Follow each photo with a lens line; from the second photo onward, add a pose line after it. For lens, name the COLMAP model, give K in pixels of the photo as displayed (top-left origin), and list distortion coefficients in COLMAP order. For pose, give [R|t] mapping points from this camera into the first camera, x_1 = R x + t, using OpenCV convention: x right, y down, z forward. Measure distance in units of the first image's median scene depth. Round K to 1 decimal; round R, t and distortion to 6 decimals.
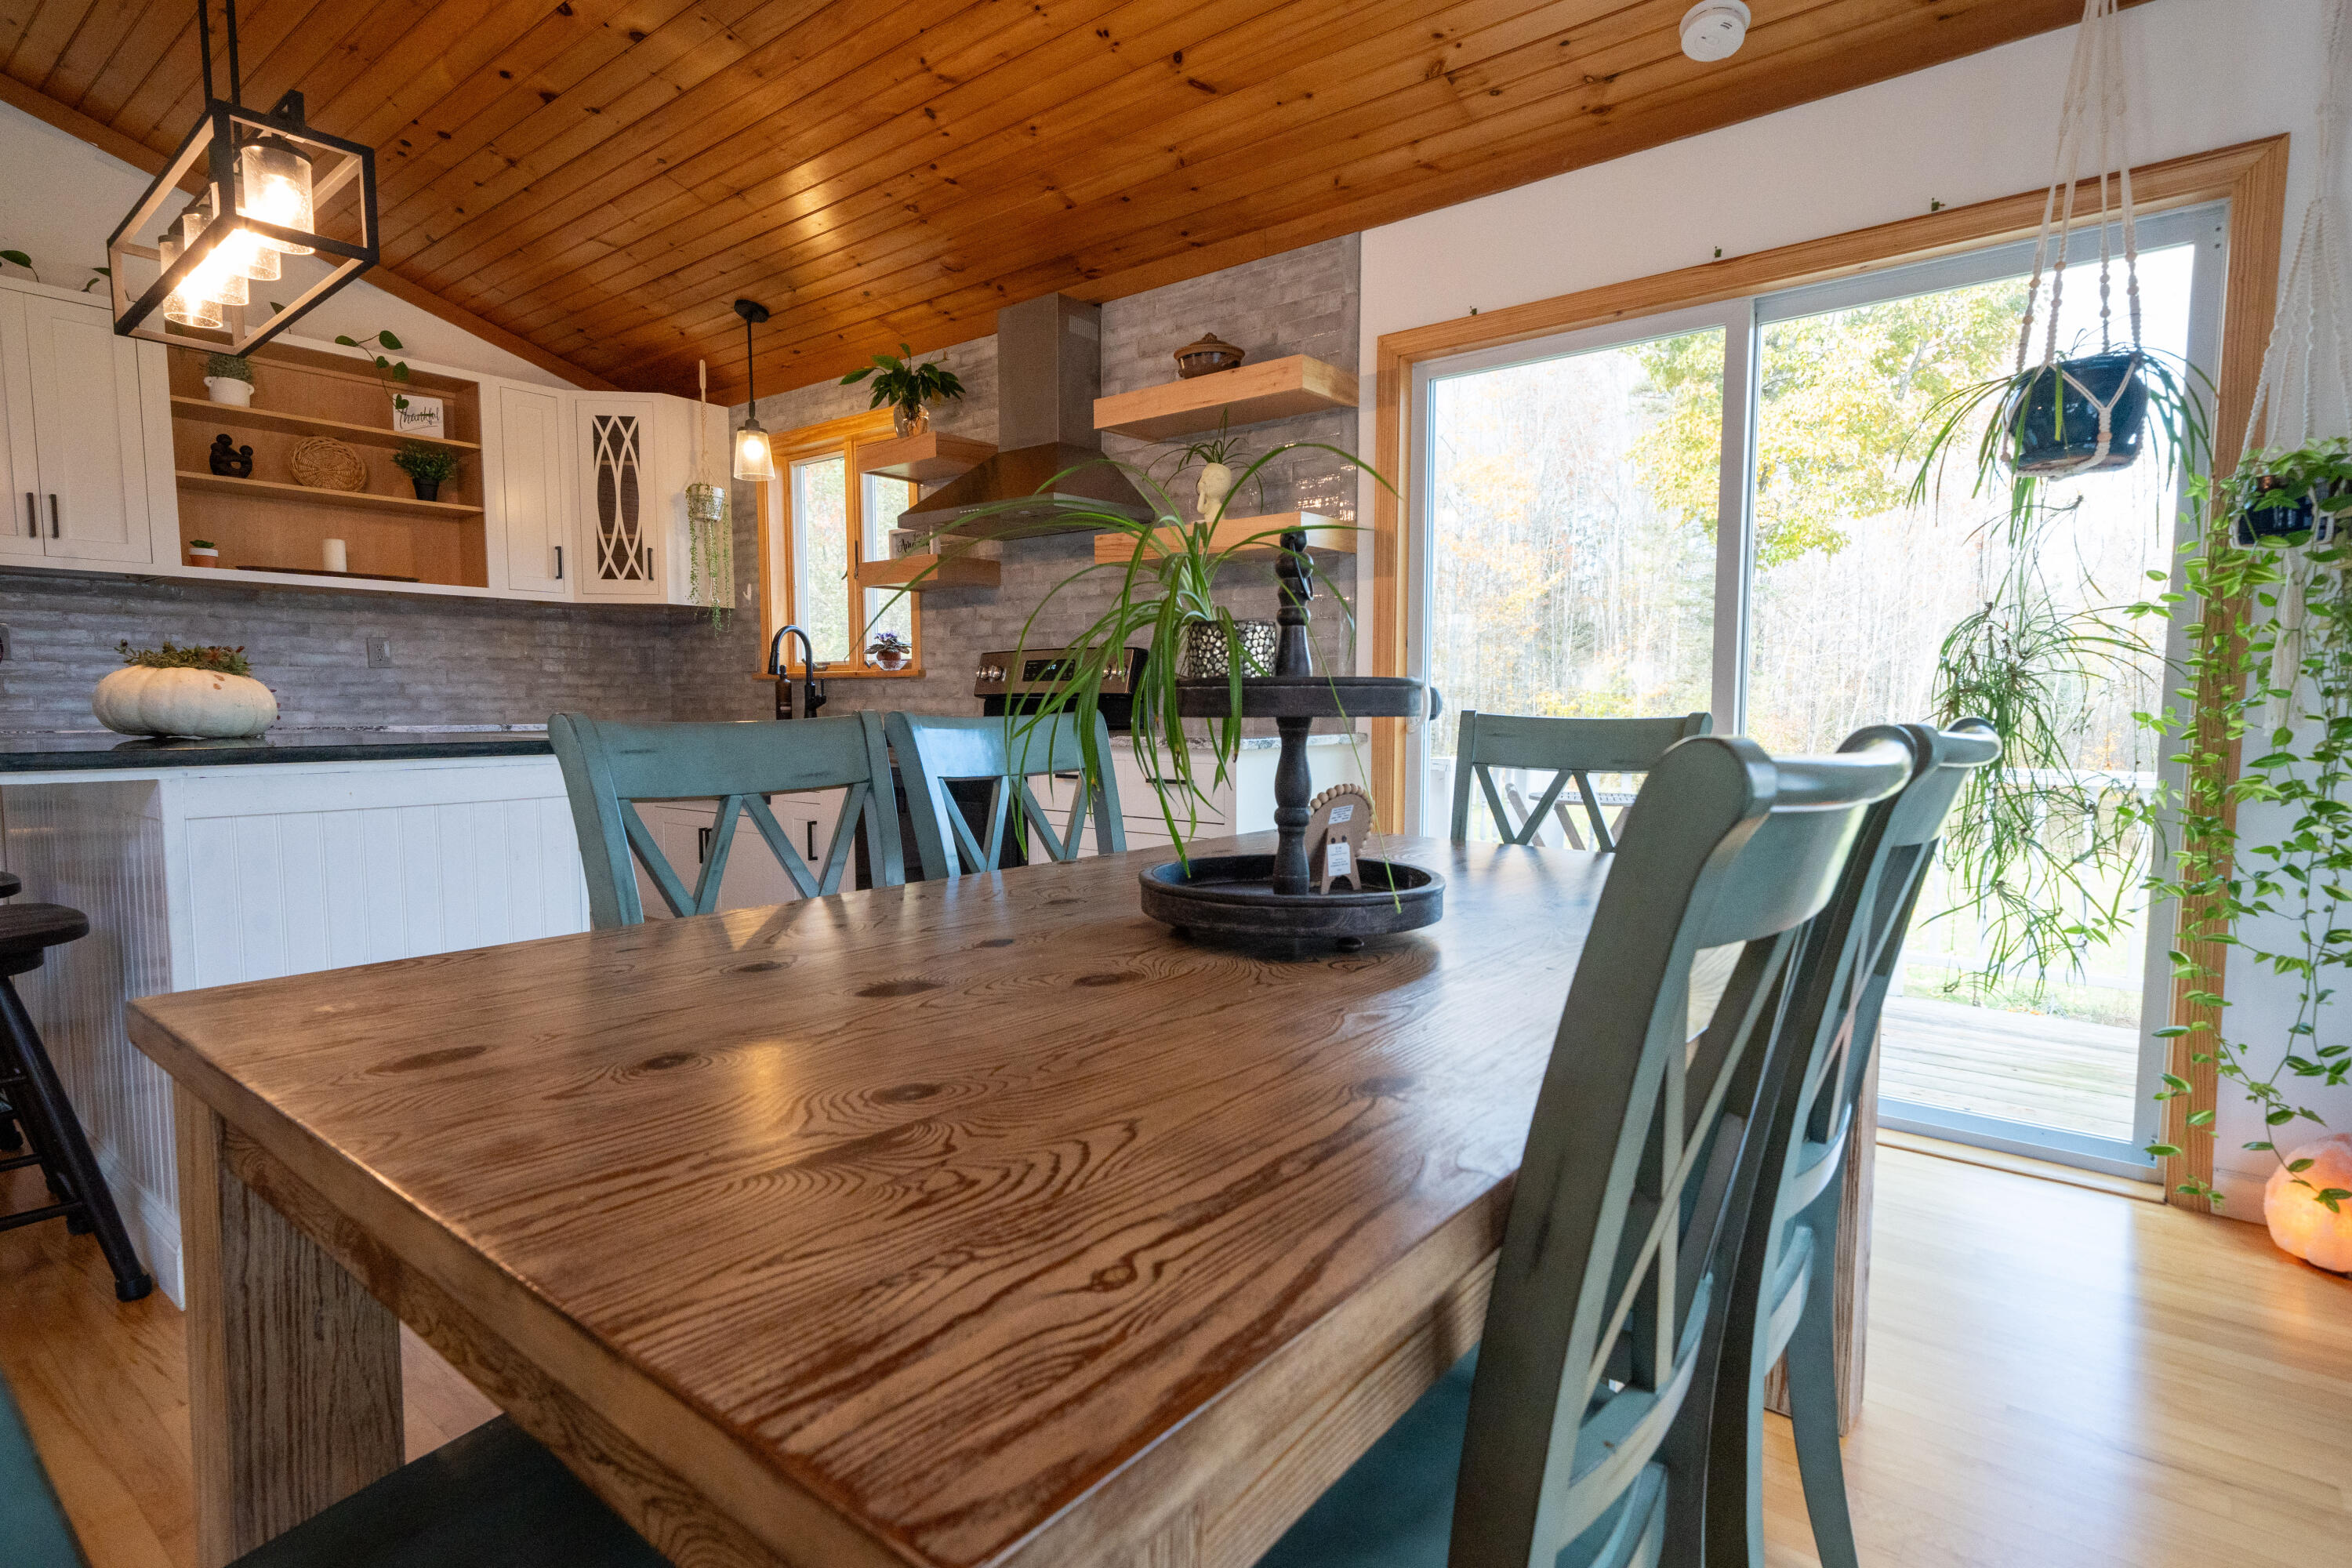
lens RADIAL K [[1183.7, 0, 1182.9], [0, 1183.7, 789.5], [0, 0, 1]] dist [0.010526, 0.000592]
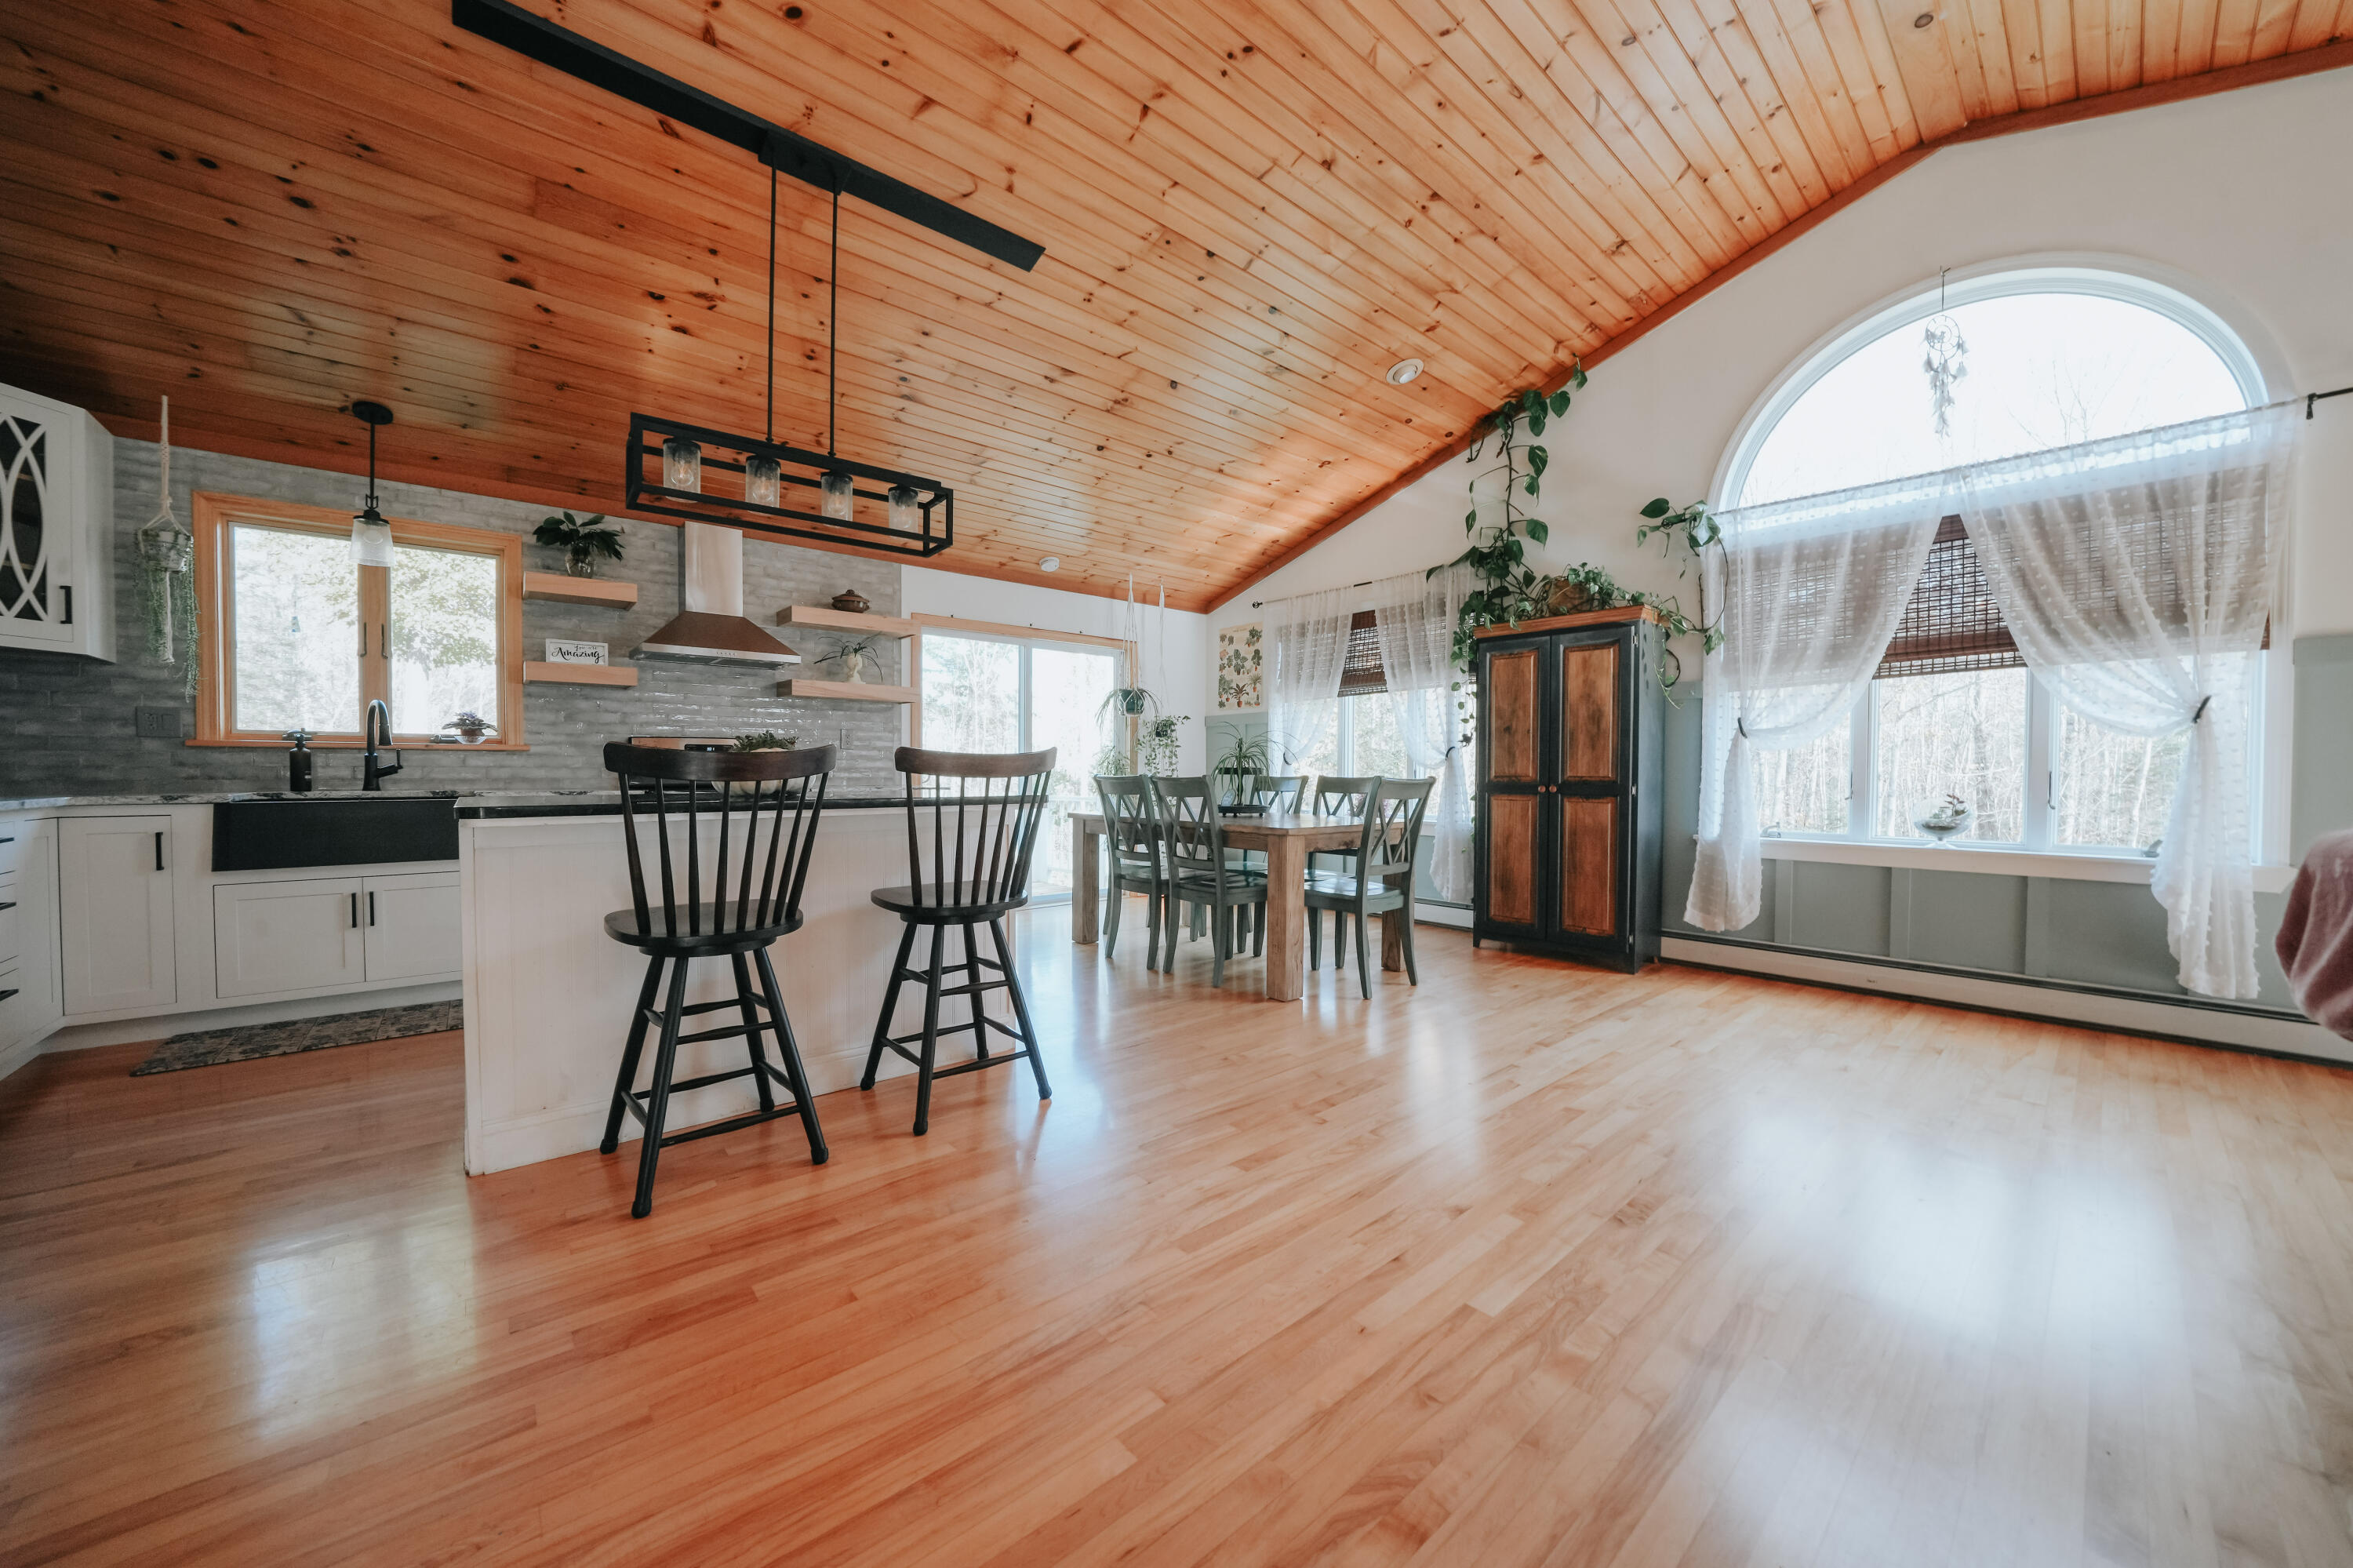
lens RADIAL K [[821.8, 0, 1171.4], [0, 821.8, 788.3], [0, 0, 1]] dist [-0.029767, 0.003735]
pose [[0.193978, -0.021297, 0.980775, -0.911677], [0.067539, 0.997682, 0.008307, -0.015678], [-0.978678, 0.064629, 0.194966, 0.157357]]
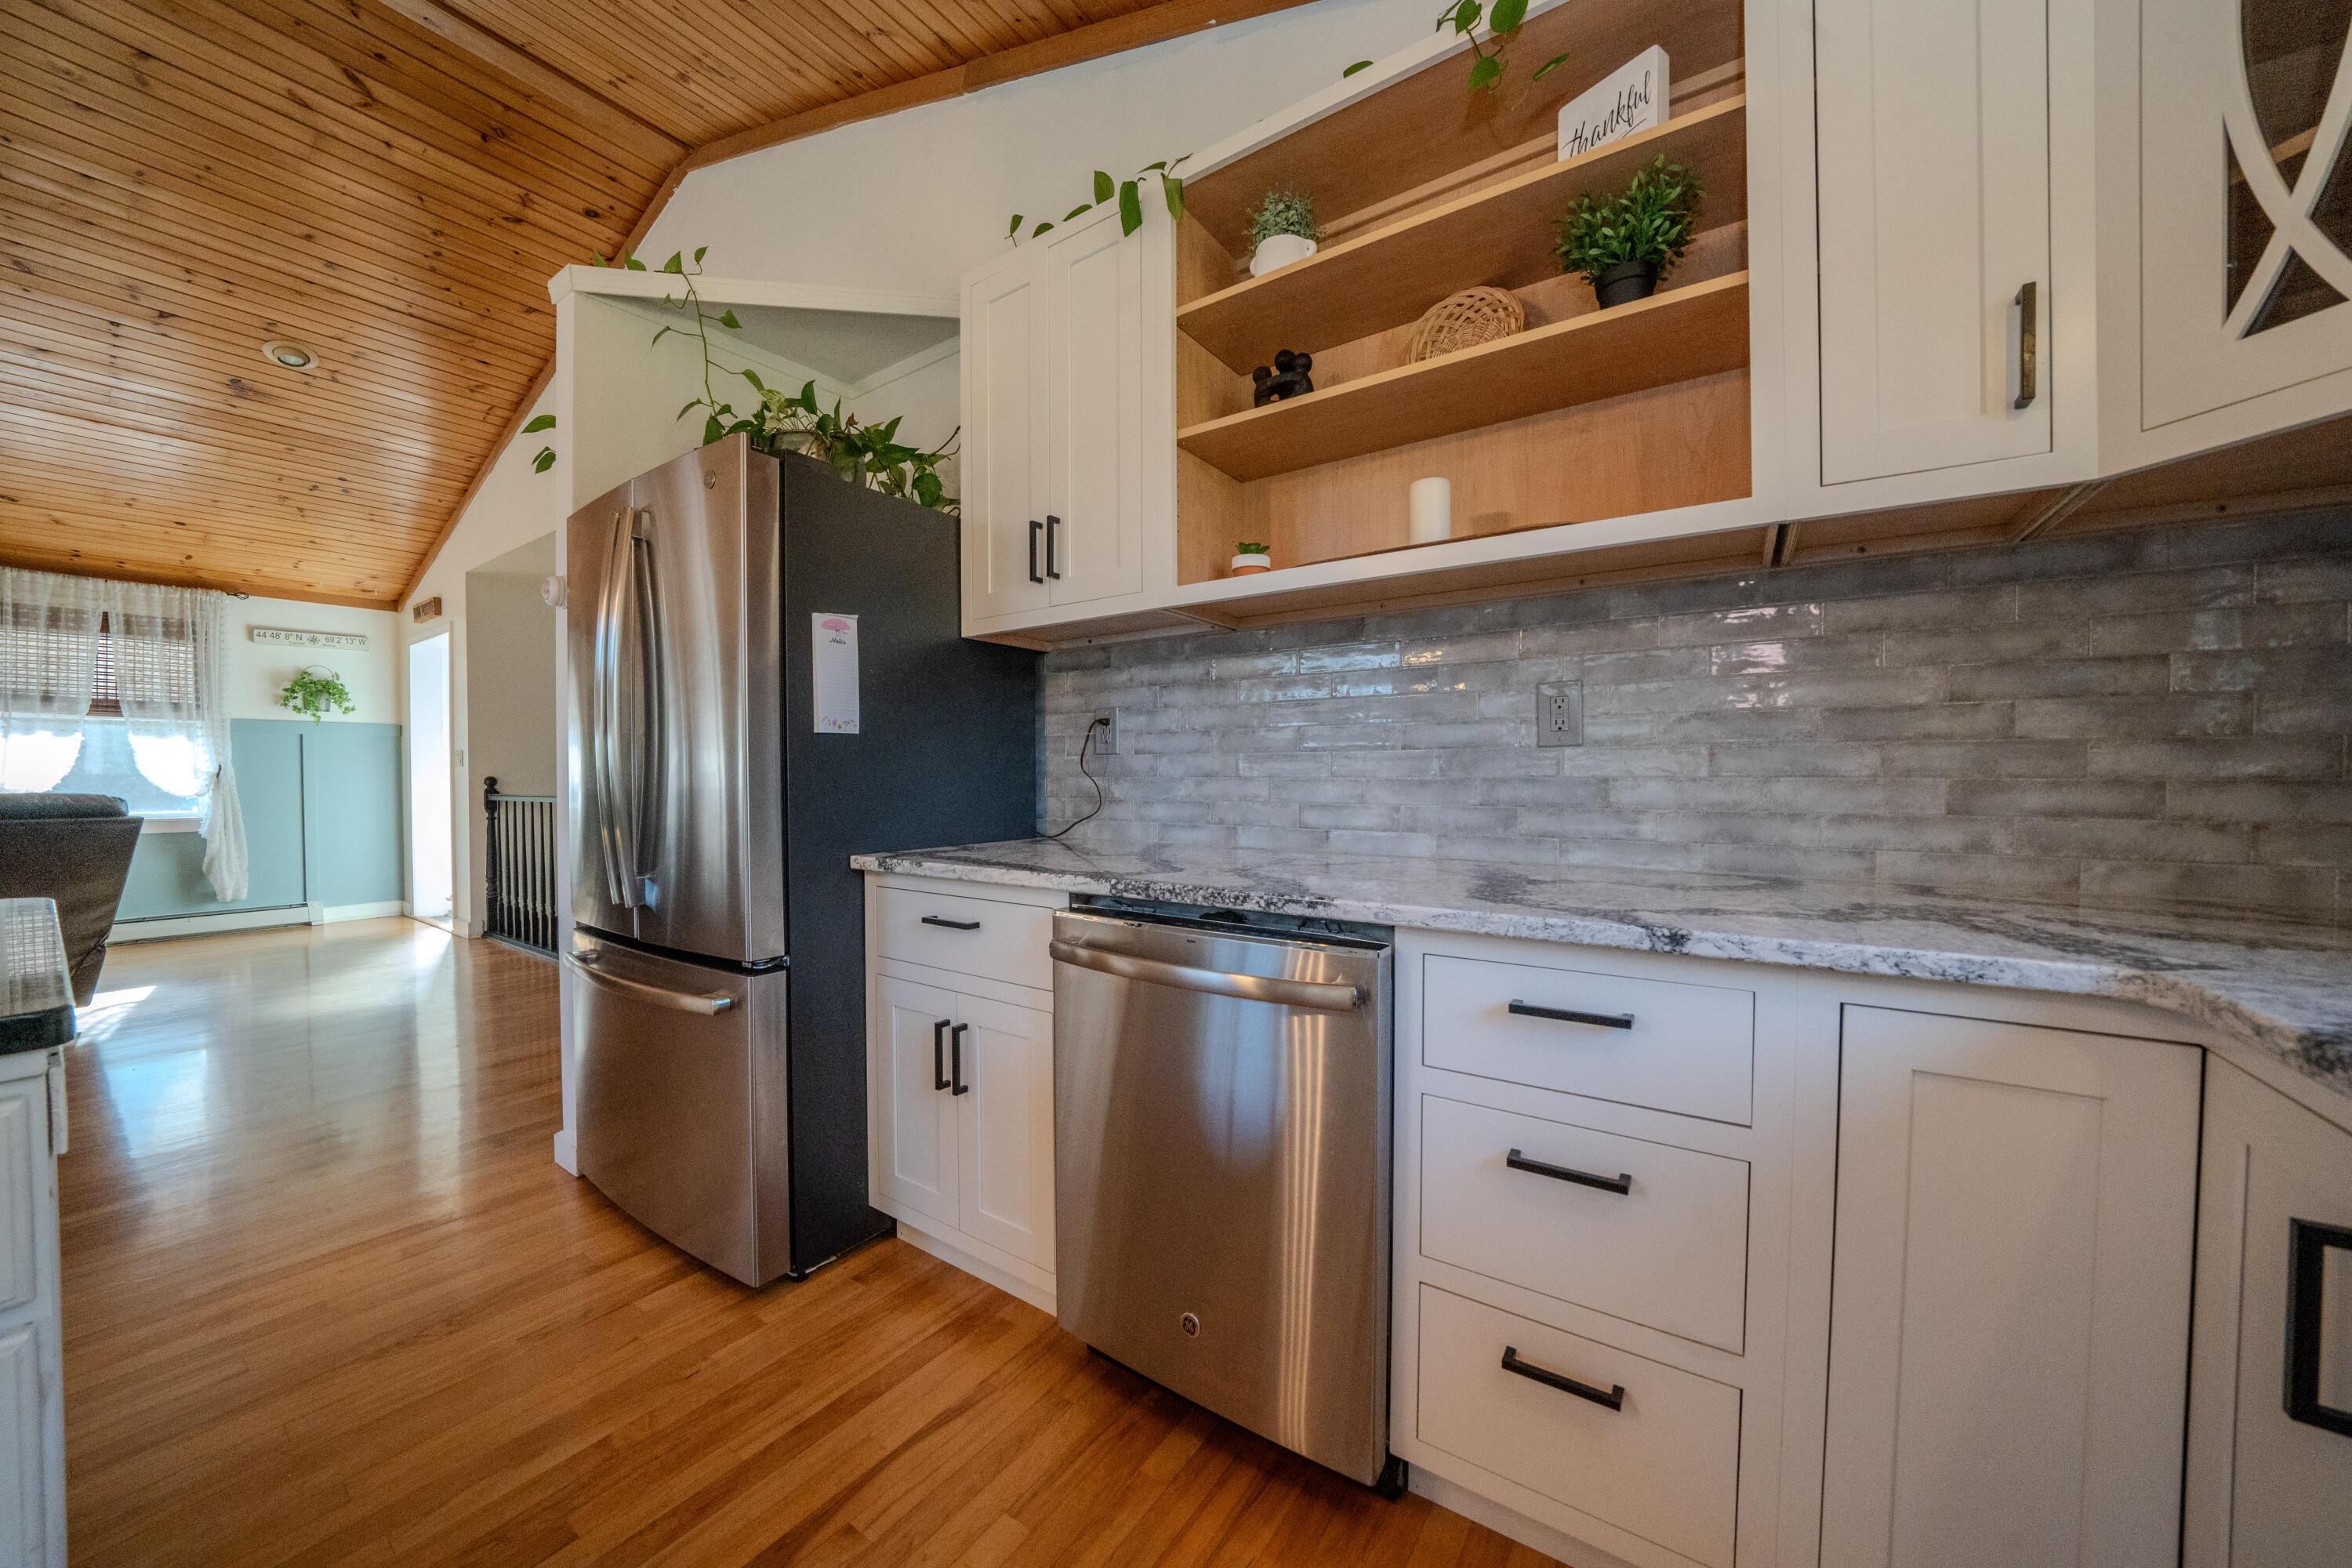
lens RADIAL K [[821.4, 0, 1170.9], [0, 821.4, 788.3], [0, 0, 1]] dist [-0.029767, 0.003735]
pose [[0.064220, 0.016130, -0.997805, -0.376616], [-0.072143, 0.997328, 0.011479, -0.080734], [0.995325, 0.071247, 0.065212, 0.851646]]
